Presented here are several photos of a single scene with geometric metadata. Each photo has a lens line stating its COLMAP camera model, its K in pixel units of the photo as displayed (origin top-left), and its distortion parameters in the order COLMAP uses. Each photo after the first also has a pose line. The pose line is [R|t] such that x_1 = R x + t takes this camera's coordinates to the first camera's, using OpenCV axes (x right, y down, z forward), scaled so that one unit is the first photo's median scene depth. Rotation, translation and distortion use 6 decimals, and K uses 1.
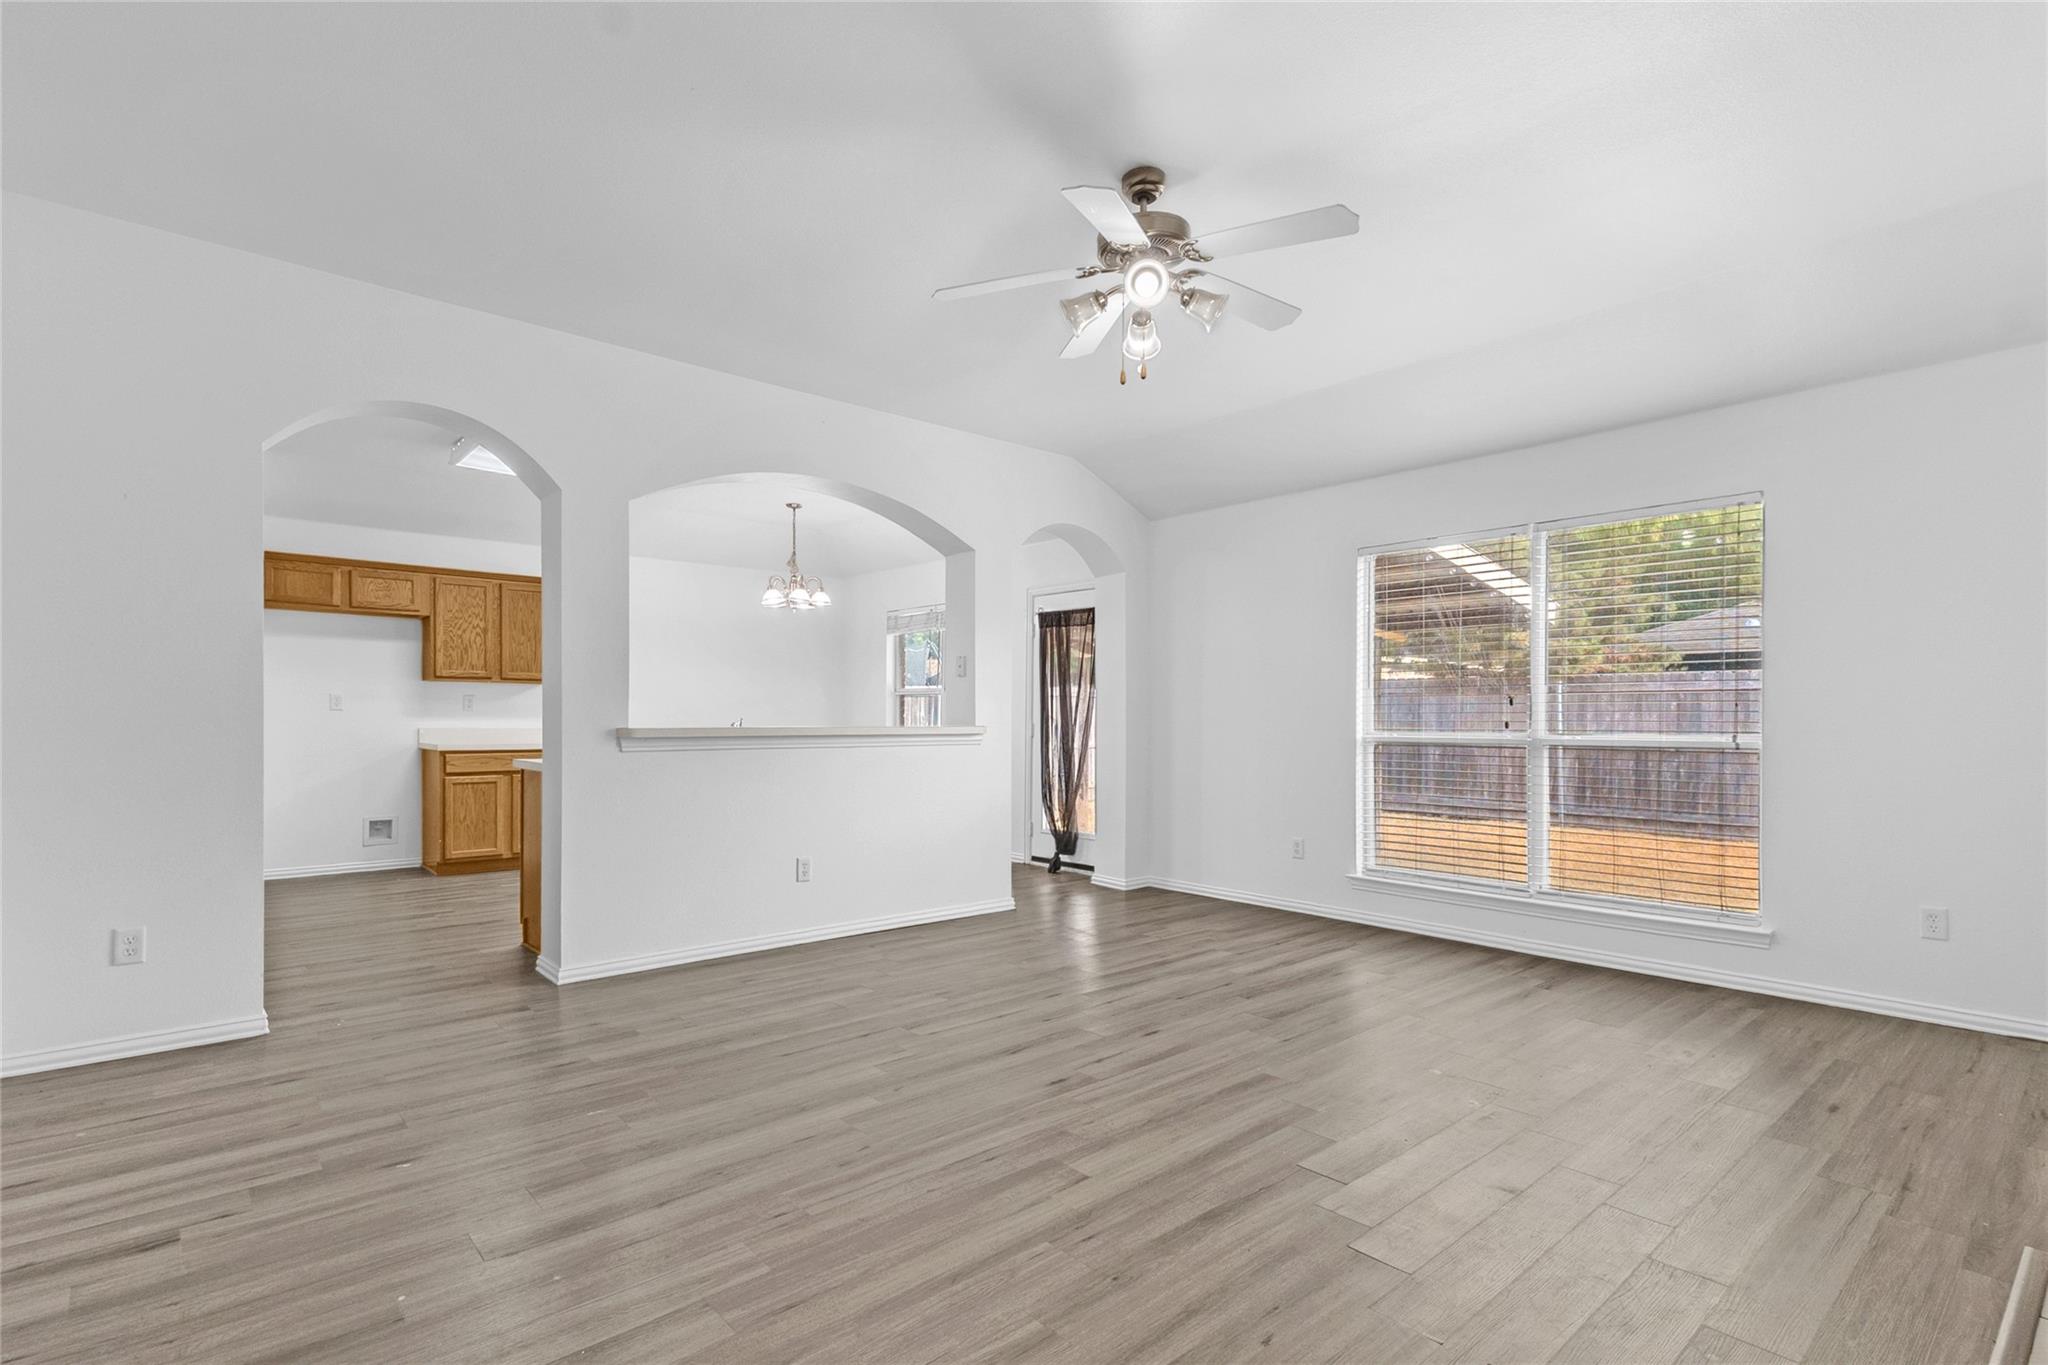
lens RADIAL K [[962.3, 0, 1029.2], [0, 962.3, 706.6], [0, 0, 1]] dist [0.021802, -0.005988]
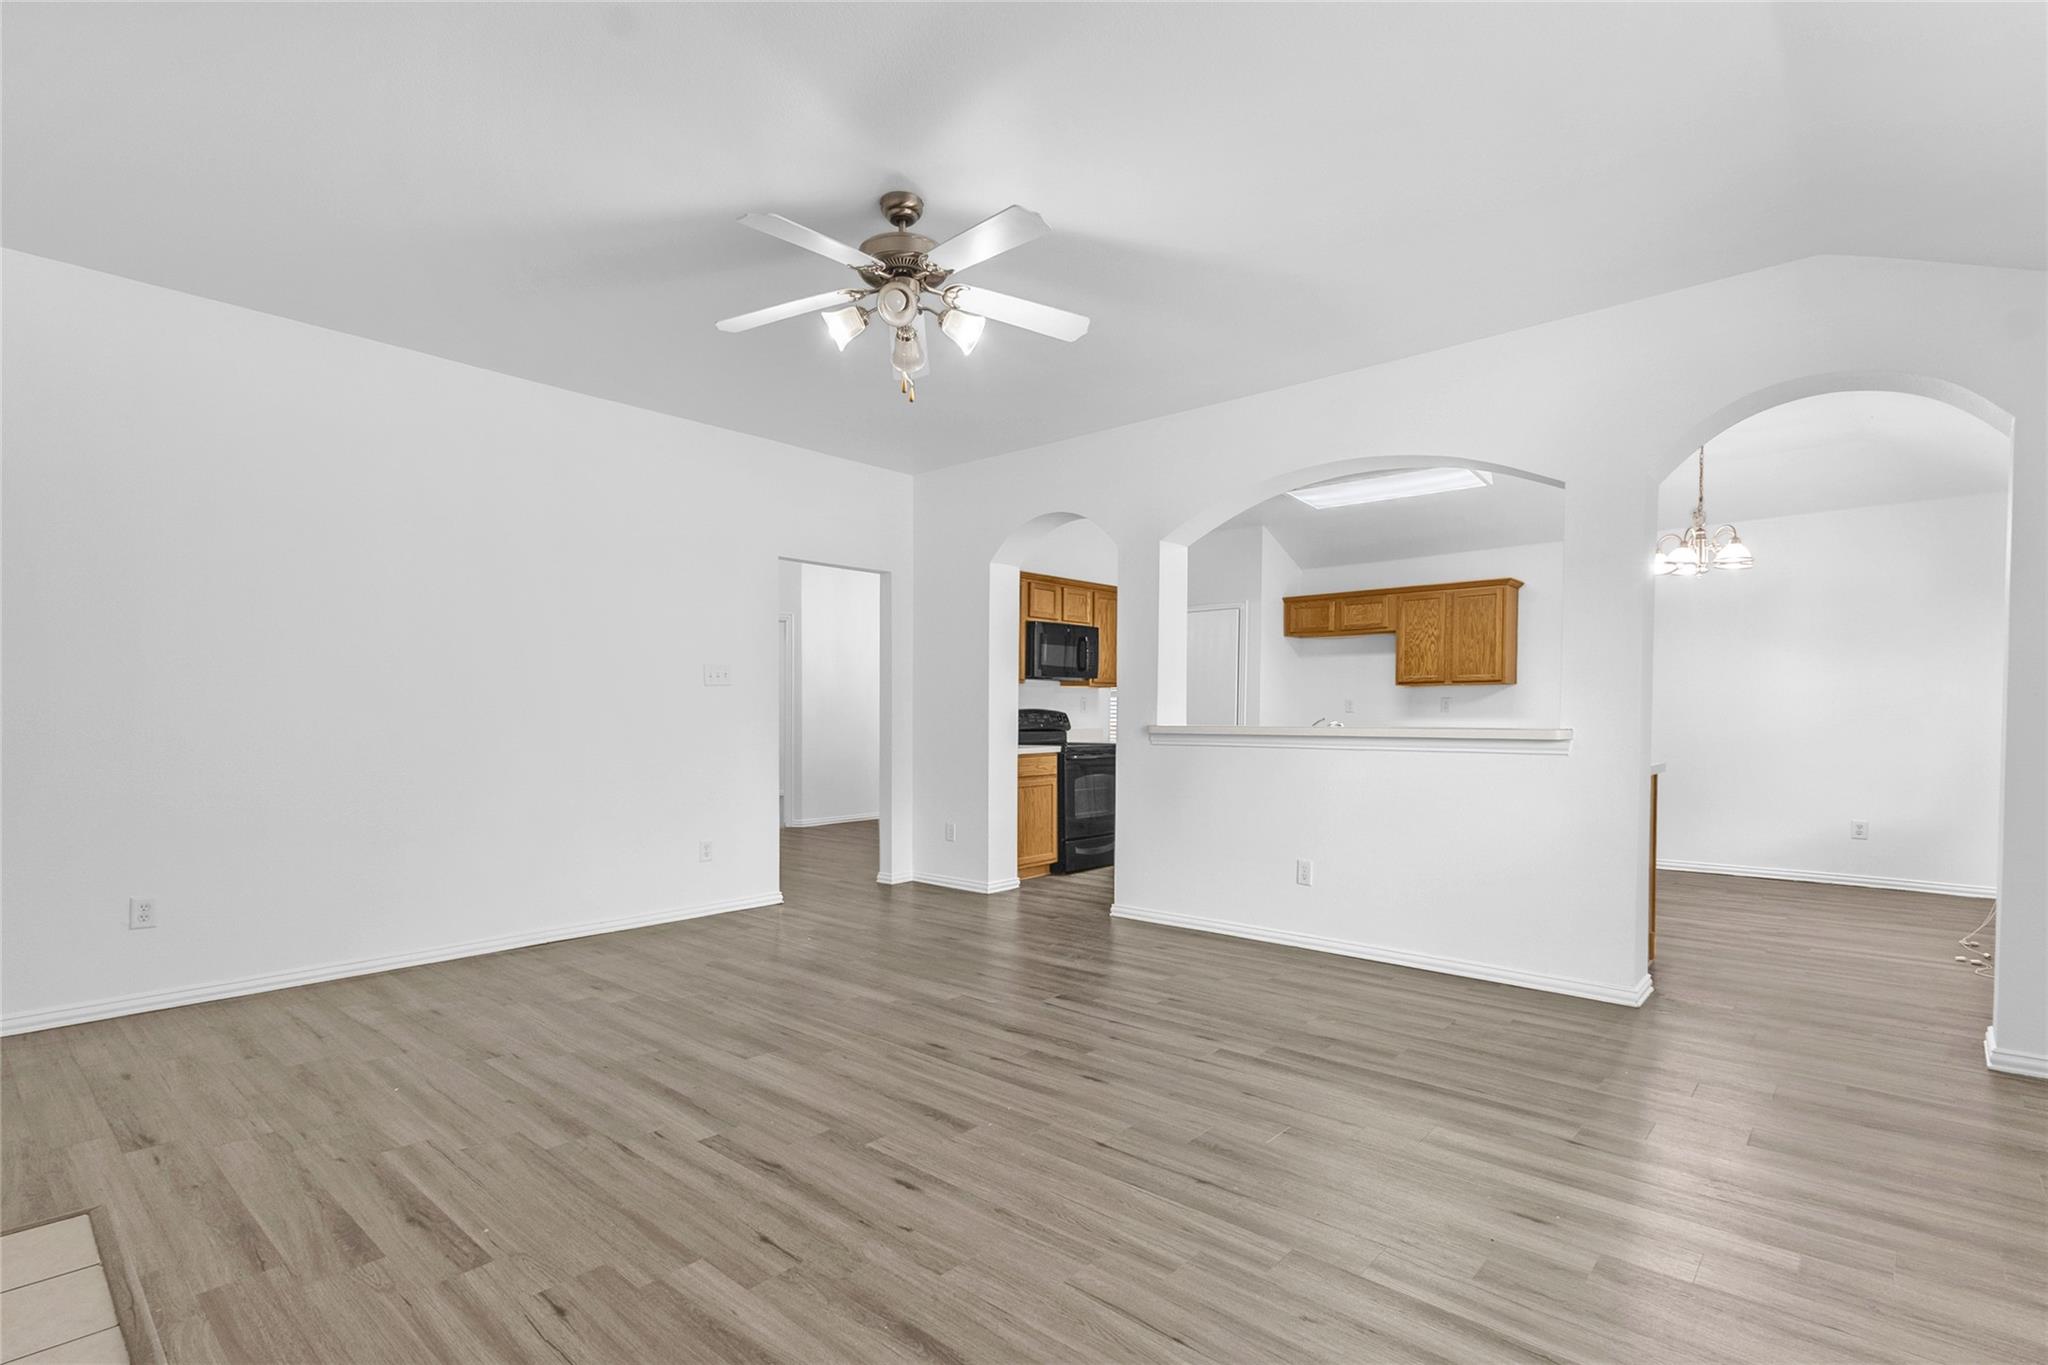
lens RADIAL K [[962.3, 0, 1006.3], [0, 962.3, 736.1], [0, 0, 1]] dist [0.021802, -0.005988]
pose [[0.123988, 0.018438, -0.992112, 0.740434], [0.008385, 0.999772, 0.019628, 0.009595], [0.992248, -0.010753, 0.123805, 0.623680]]
